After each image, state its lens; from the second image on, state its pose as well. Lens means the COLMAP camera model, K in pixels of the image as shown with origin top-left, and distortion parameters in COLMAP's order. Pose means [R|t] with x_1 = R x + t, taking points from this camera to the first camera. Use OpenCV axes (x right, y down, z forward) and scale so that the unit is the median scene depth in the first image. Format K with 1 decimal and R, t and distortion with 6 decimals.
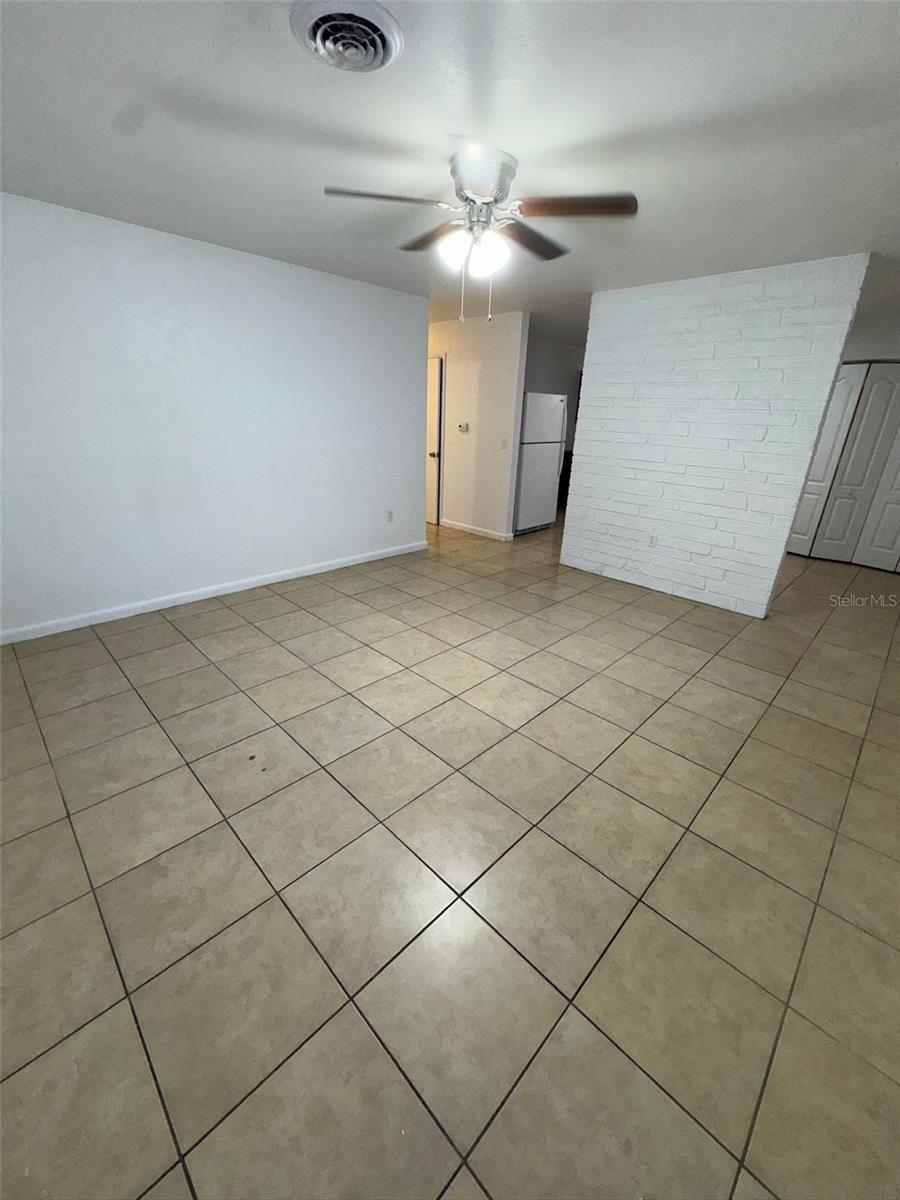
lens RADIAL K [[477.8, 0, 452.7], [0, 477.8, 598.4], [0, 0, 1]] dist [-0.001461, -0.000341]
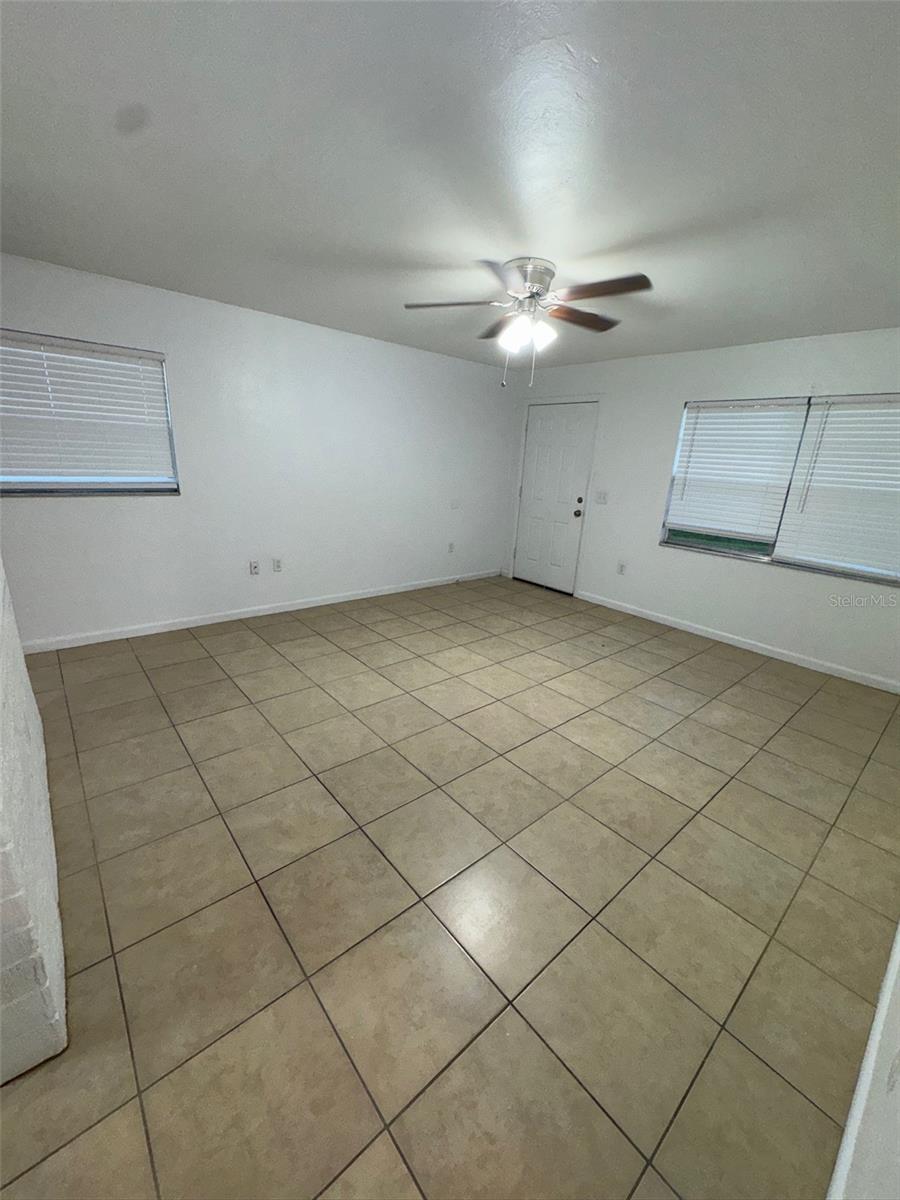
lens RADIAL K [[477.8, 0, 451.3], [0, 477.8, 598.4], [0, 0, 1]] dist [-0.001461, -0.000341]
pose [[-0.992806, -0.108619, 0.050378, 0.078911], [-0.054863, 0.786673, 0.614927, -0.691726], [-0.106424, 0.607740, -0.786973, 1.766714]]
